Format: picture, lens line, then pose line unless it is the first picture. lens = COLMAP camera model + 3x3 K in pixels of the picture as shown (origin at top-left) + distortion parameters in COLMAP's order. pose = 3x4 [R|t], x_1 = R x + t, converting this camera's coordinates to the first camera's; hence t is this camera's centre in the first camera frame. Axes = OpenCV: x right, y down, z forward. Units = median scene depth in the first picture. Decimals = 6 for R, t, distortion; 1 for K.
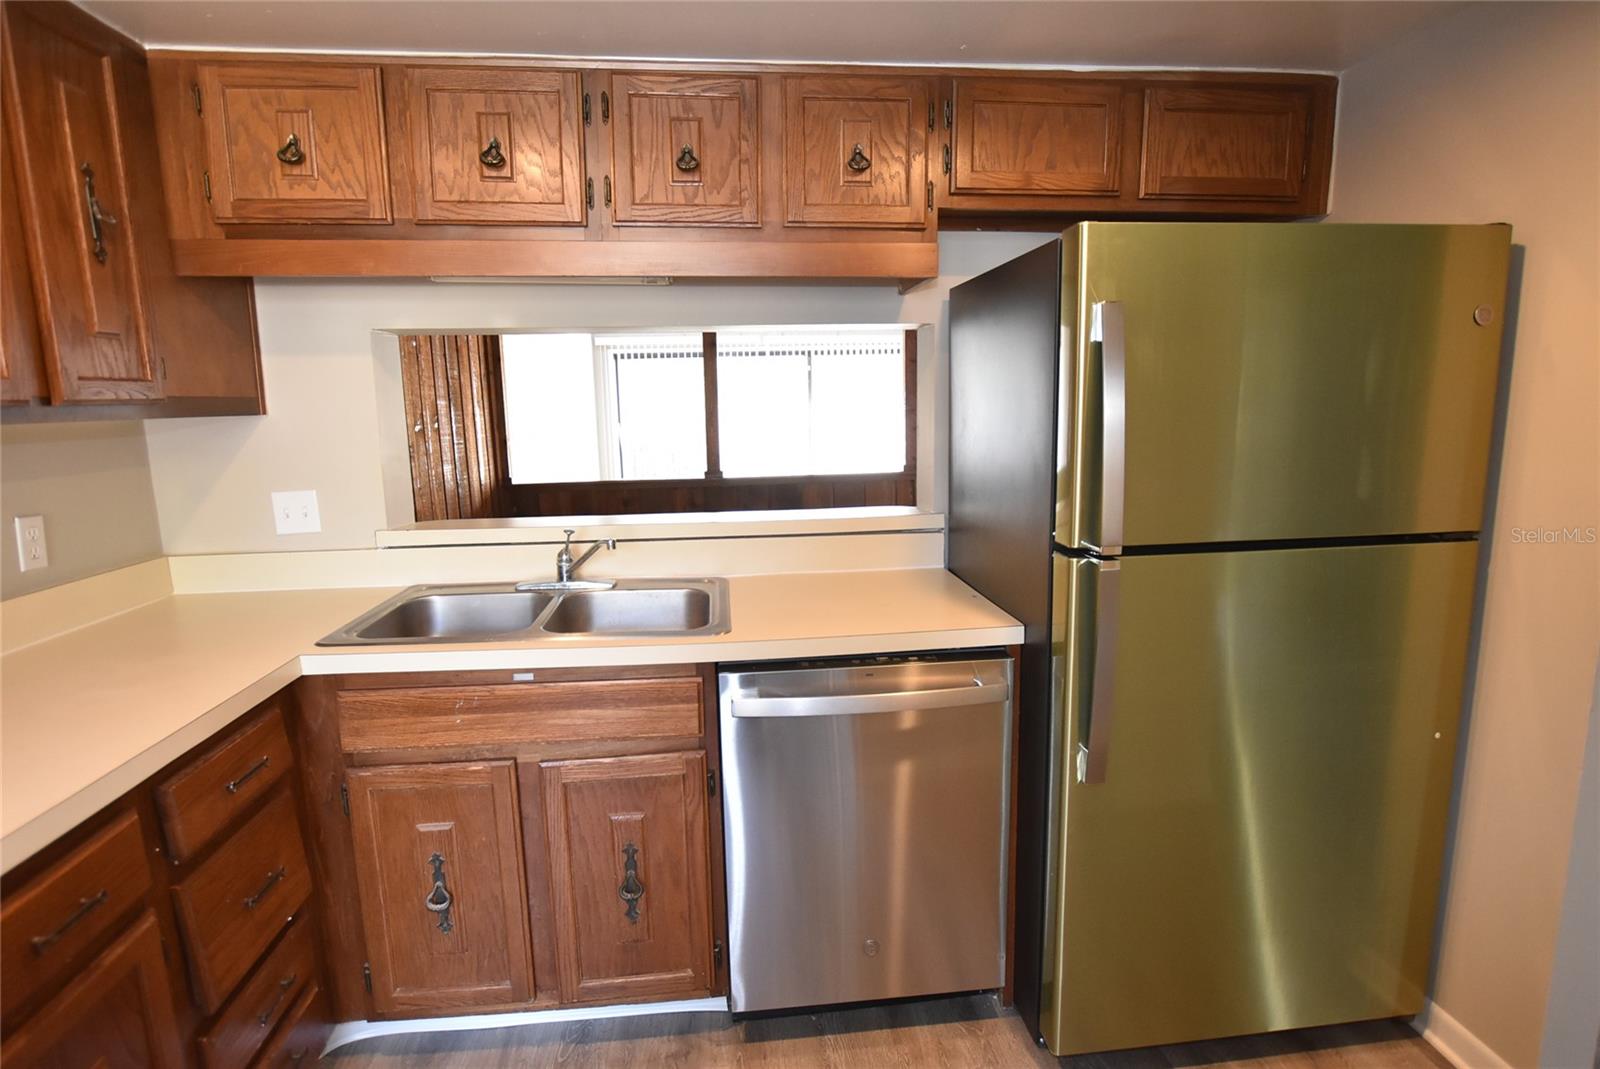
lens RADIAL K [[816.7, 0, 798.4], [0, 816.7, 533.6], [0, 0, 1]] dist [-0.027984, 0.004571]
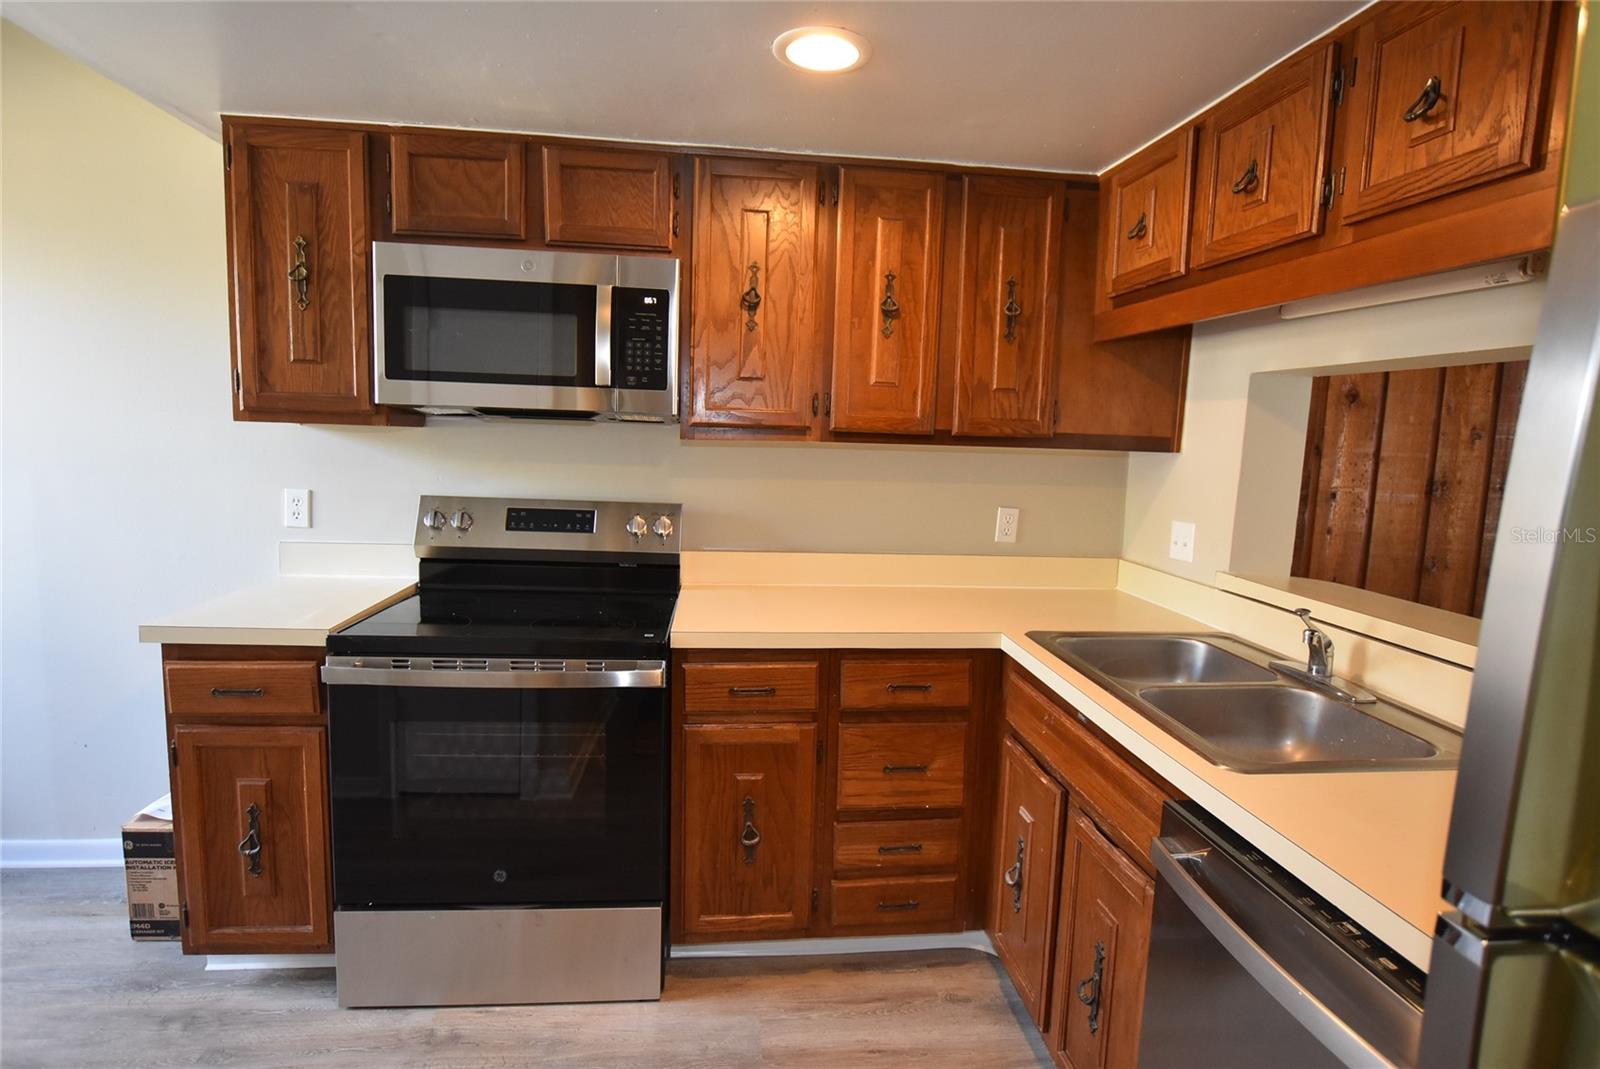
lens RADIAL K [[816.7, 0, 803.3], [0, 816.7, 535.0], [0, 0, 1]] dist [-0.027984, 0.004571]
pose [[0.004486, 0.140845, -0.990022, 0.579265], [-0.192660, 0.971605, 0.137352, -0.106317], [0.981255, 0.190122, 0.031494, 0.553306]]
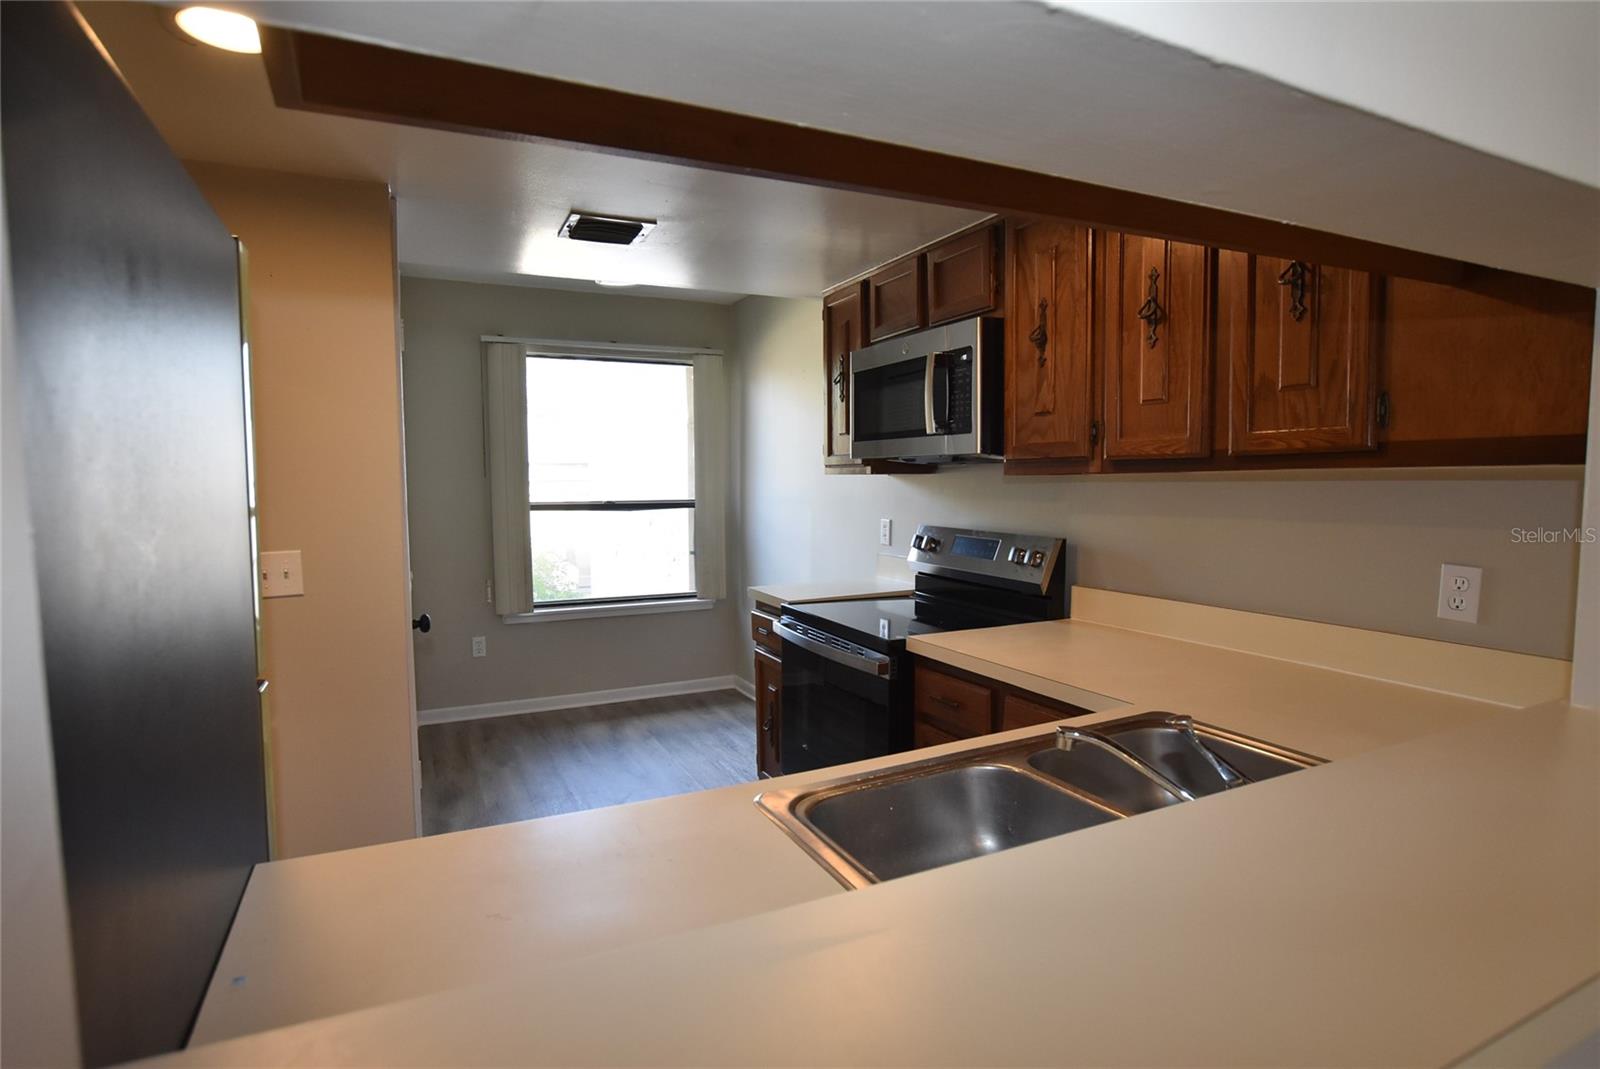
lens RADIAL K [[816.7, 0, 799.9], [0, 816.7, 532.7], [0, 0, 1]] dist [-0.027984, 0.004571]
pose [[-0.943334, 0.054360, -0.327364, 0.083154], [-0.021427, 0.974456, 0.223556, -0.247195], [0.331154, 0.217902, -0.918072, 1.554241]]
